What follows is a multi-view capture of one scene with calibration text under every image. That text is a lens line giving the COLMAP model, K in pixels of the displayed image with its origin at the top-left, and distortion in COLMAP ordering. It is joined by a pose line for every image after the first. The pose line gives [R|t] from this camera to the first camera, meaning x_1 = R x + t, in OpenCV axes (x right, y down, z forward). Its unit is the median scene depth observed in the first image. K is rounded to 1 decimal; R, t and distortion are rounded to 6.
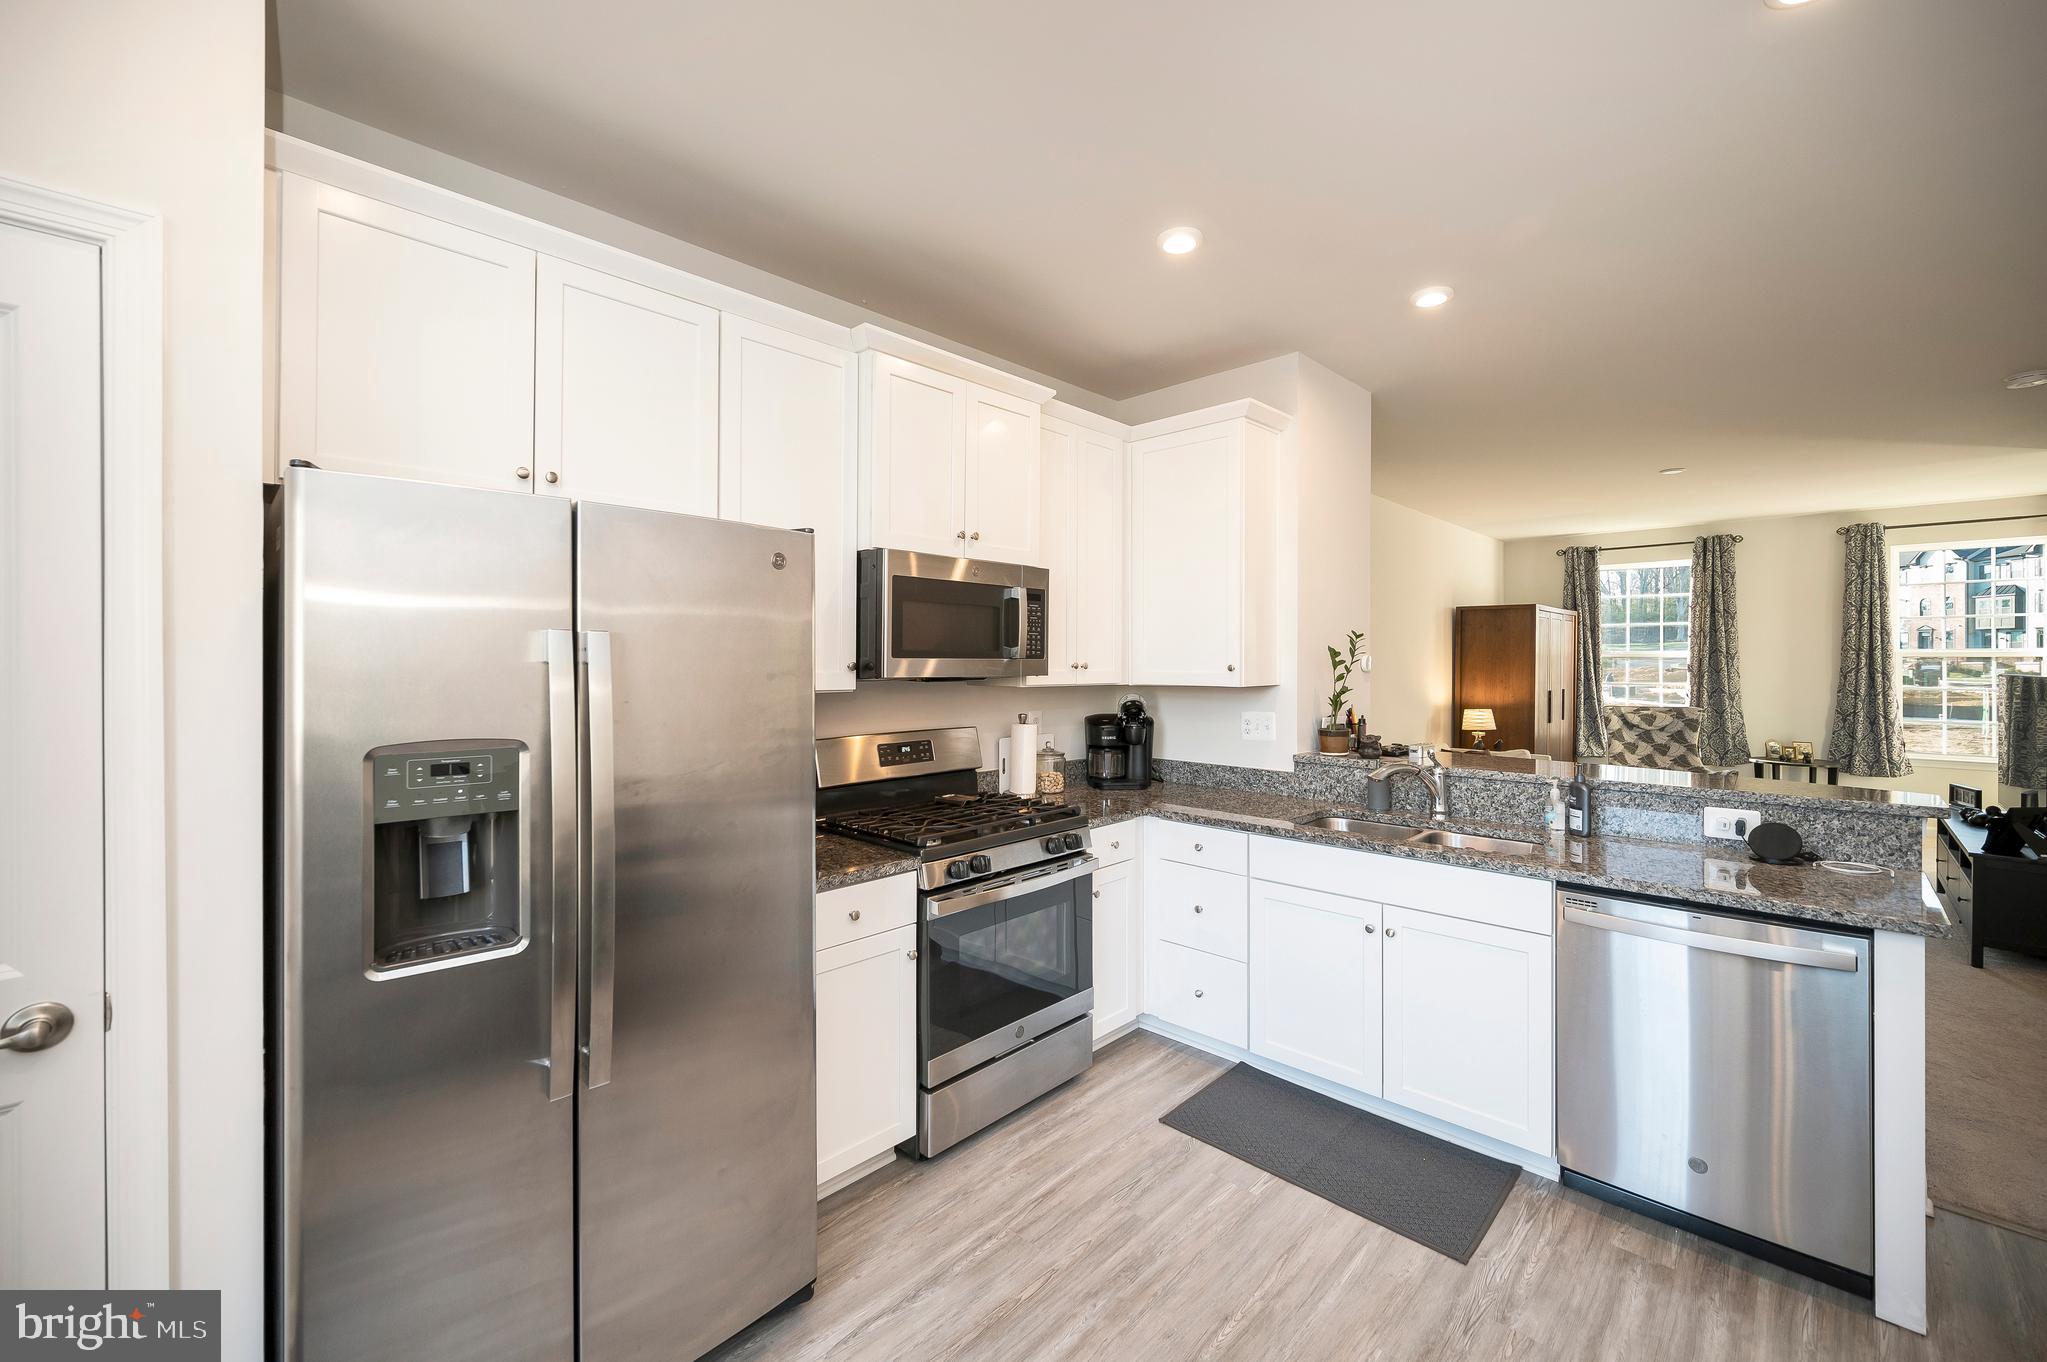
lens RADIAL K [[827.3, 0, 1024.7], [0, 827.3, 665.5], [0, 0, 1]] dist [-0.000819, -0.000087]
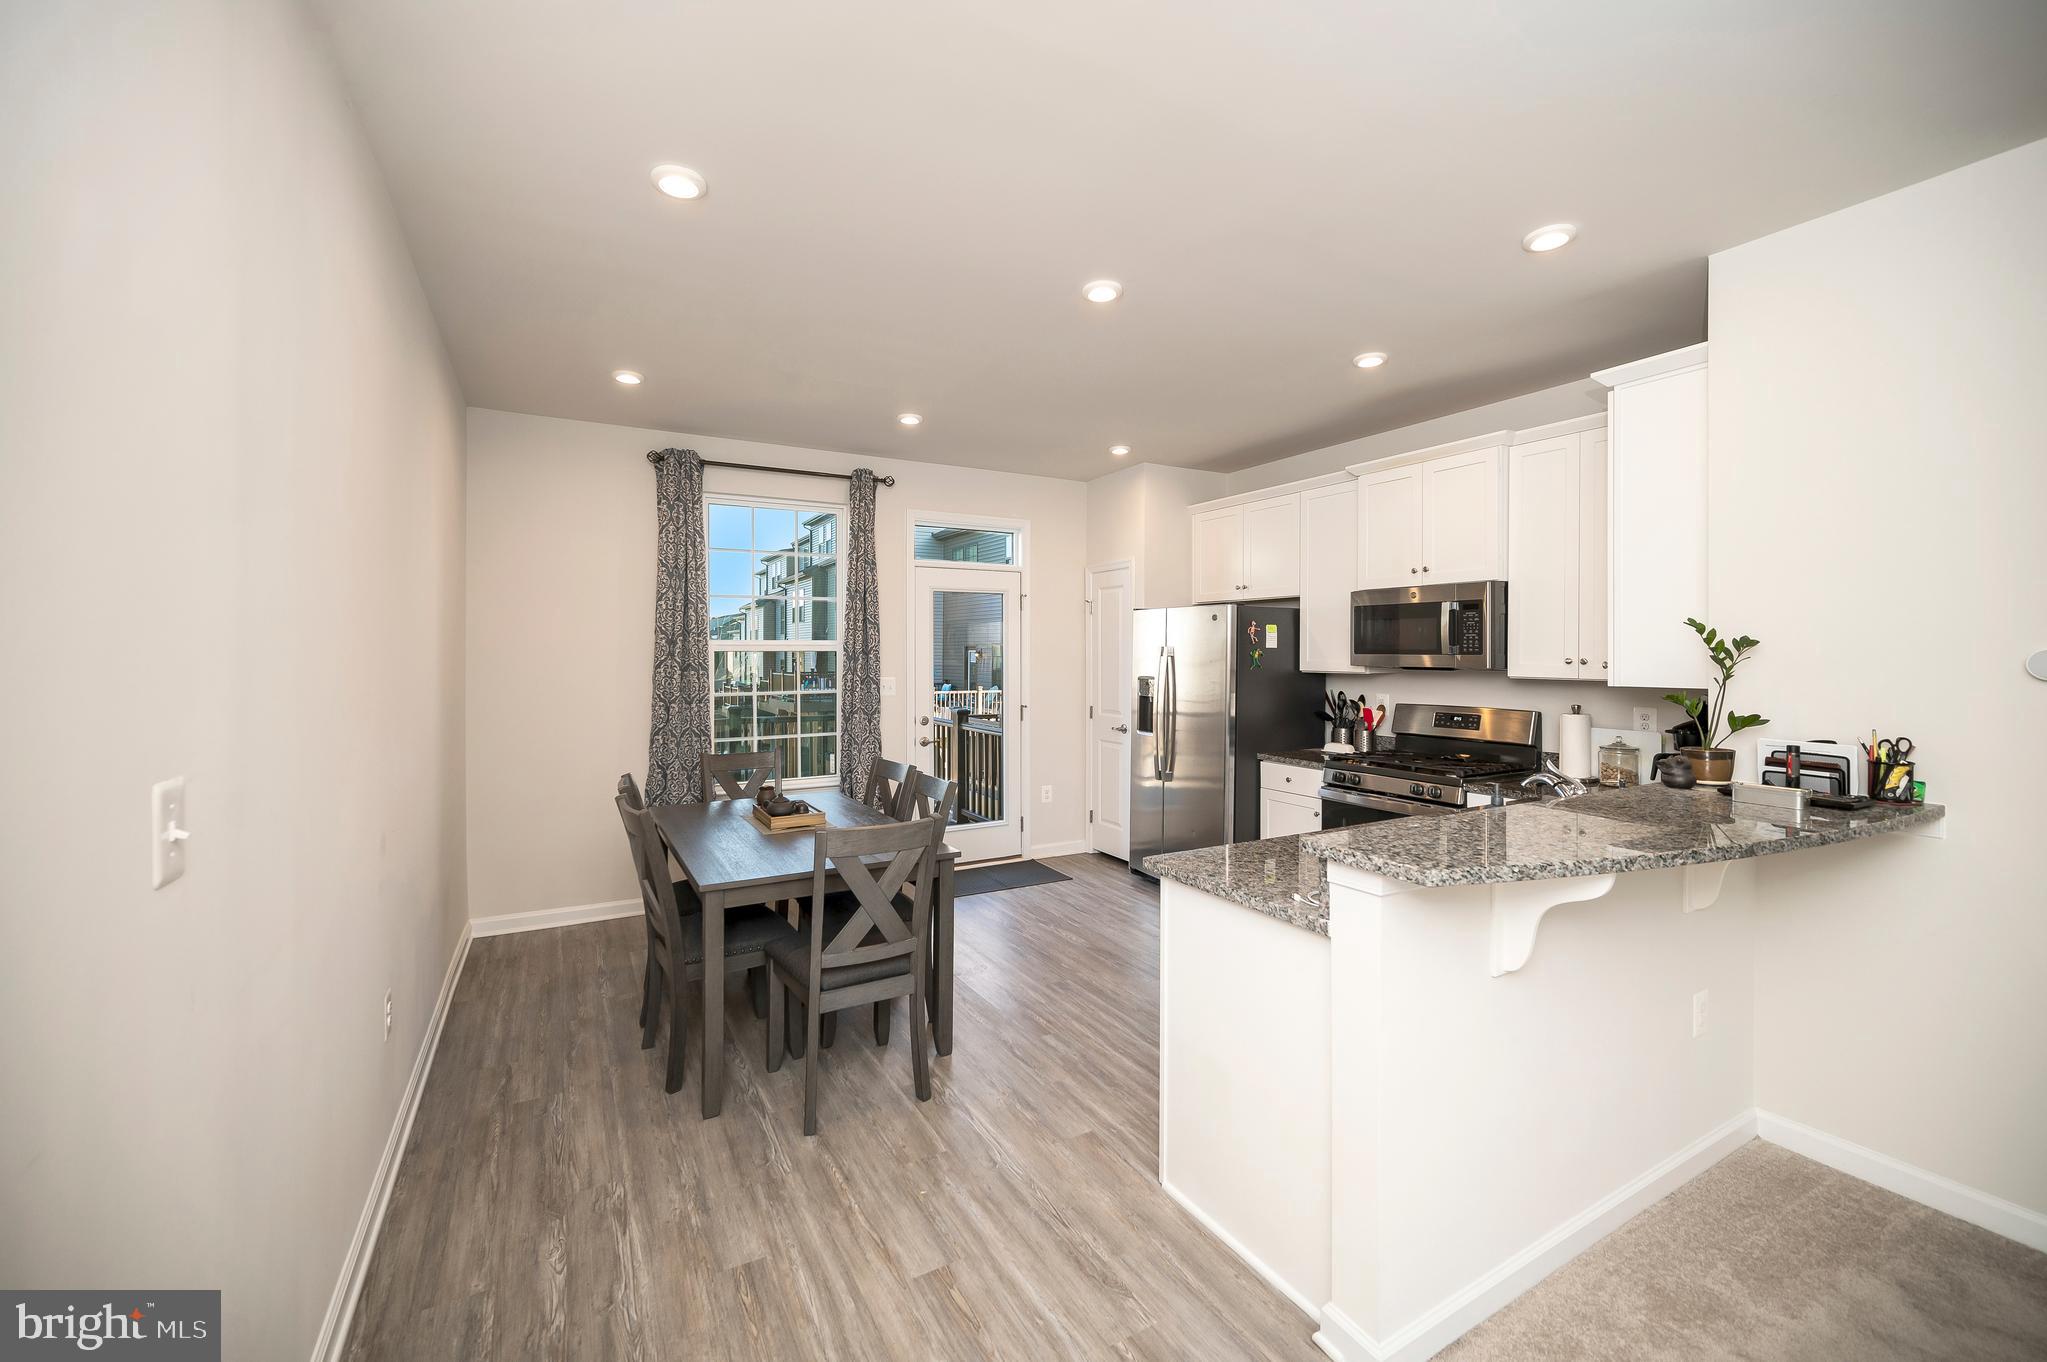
lens RADIAL K [[827.3, 0, 1024.7], [0, 827.3, 665.5], [0, 0, 1]] dist [-0.000819, -0.000087]
pose [[-0.279794, 0.005973, -0.960041, 0.647863], [-0.009661, 0.999913, 0.009037, 0.002092], [0.960011, 0.011803, -0.279712, 0.315137]]
